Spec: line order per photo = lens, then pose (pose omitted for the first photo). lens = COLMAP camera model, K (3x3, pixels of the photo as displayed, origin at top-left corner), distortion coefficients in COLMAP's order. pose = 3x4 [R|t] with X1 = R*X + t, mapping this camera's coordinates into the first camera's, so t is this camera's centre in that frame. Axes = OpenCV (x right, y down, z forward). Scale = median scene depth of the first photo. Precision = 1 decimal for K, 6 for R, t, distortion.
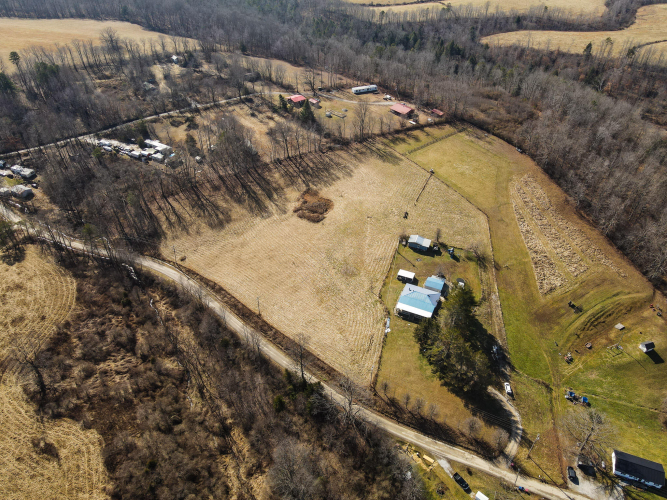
lens RADIAL K [[483.5, 0, 331.7], [0, 483.5, 249.9], [0, 0, 1]] dist [0.014718, 0.003897]
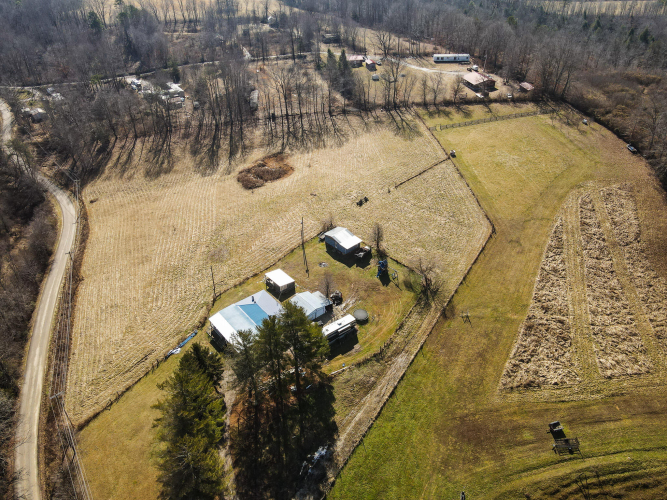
lens RADIAL K [[487.5, 0, 330.1], [0, 487.5, 249.0], [0, 0, 1]] dist [0.008589, 0.005782]
pose [[0.891290, 0.226335, -0.392905, 0.384812], [-0.251591, 0.967743, -0.013250, 0.006890], [0.377232, 0.110661, 0.919484, 0.412759]]
